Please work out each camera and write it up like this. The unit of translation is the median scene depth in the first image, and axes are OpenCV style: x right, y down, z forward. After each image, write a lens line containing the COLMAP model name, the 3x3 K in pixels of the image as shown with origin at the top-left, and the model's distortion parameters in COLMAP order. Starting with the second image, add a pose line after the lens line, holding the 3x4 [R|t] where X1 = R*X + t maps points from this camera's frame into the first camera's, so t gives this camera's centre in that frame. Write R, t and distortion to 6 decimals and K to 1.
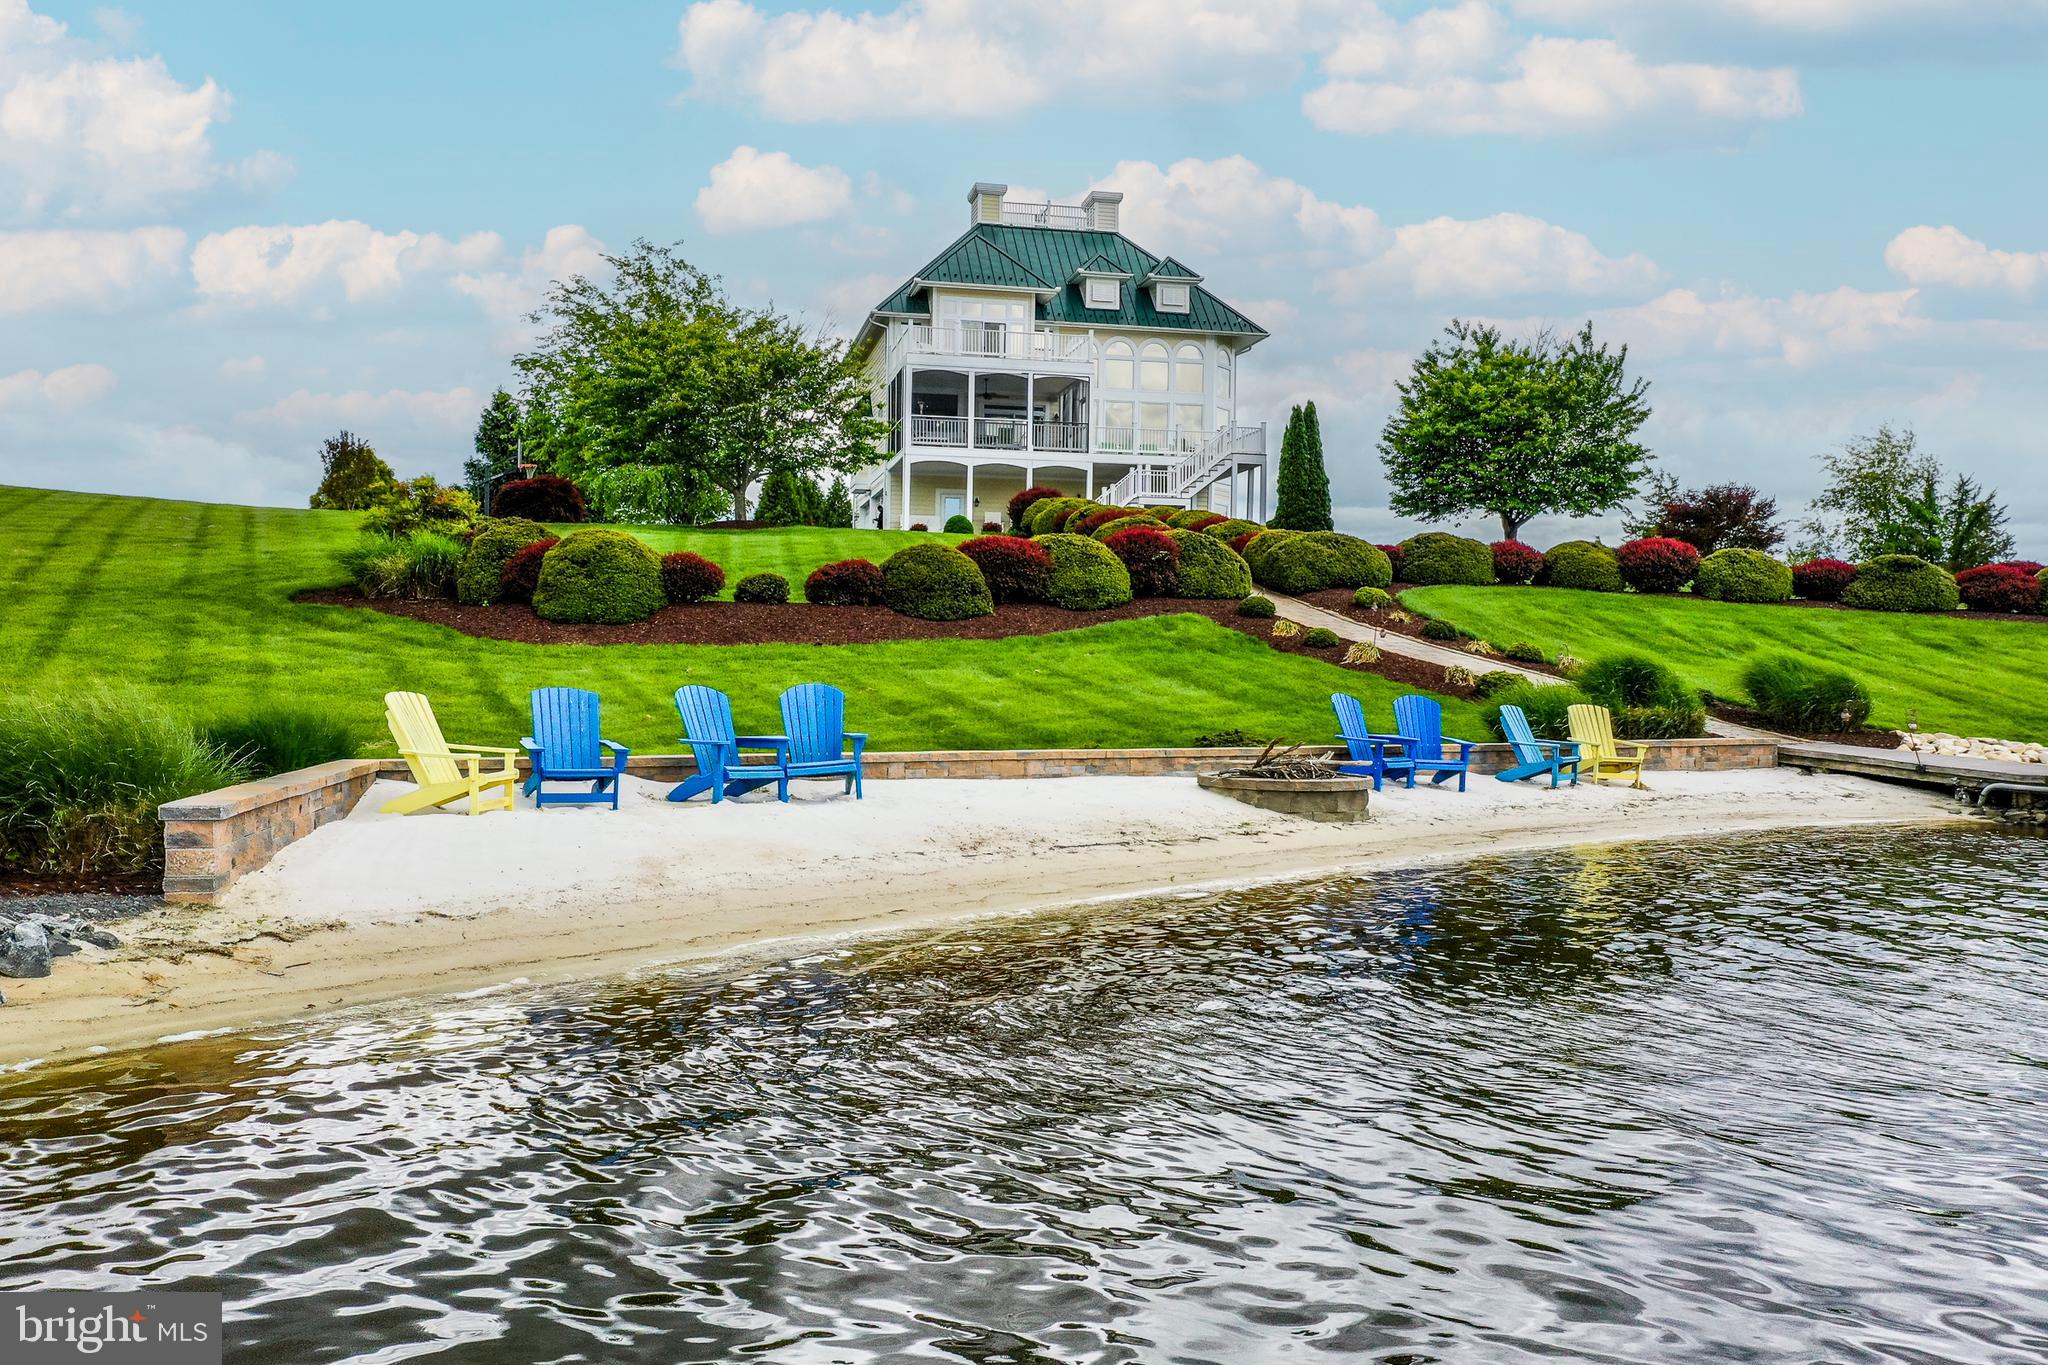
lens RADIAL K [[1618.3, 0, 1023.2], [0, 1618.3, 724.9], [0, 0, 1]] dist [-0.008021, 0.000555]
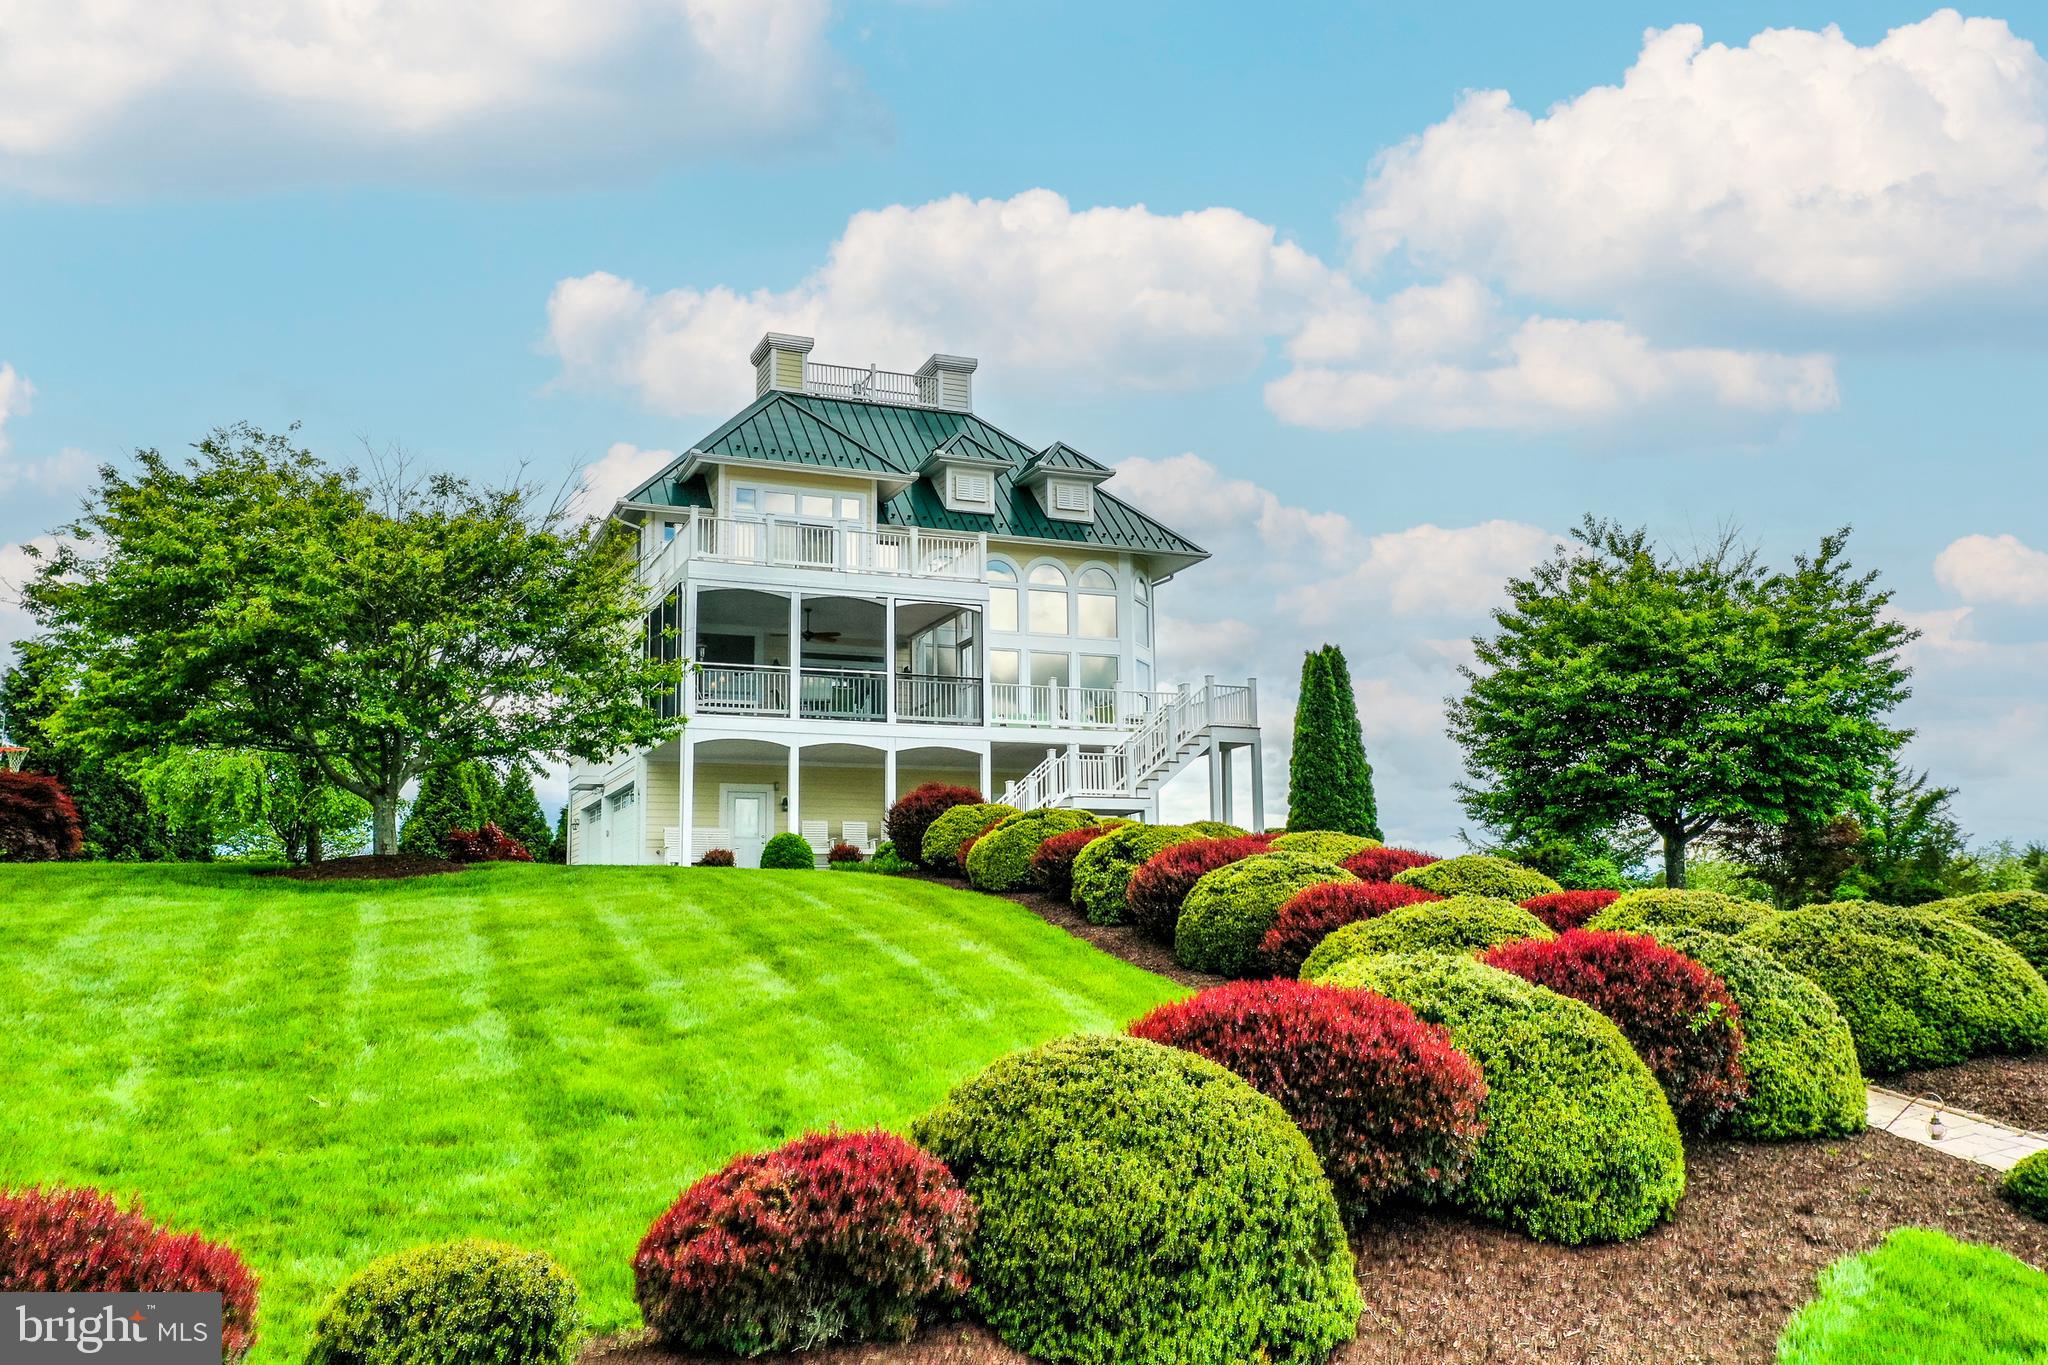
lens RADIAL K [[1742.9, 0, 1006.2], [0, 1742.9, 700.2], [0, 0, 1]] dist [-0.043520, -0.000130]
pose [[0.986021, 0.001296, 0.166617, -0.060996], [0.029271, 0.983072, -0.180868, -0.058158], [-0.164031, 0.183216, 0.969291, 0.358047]]
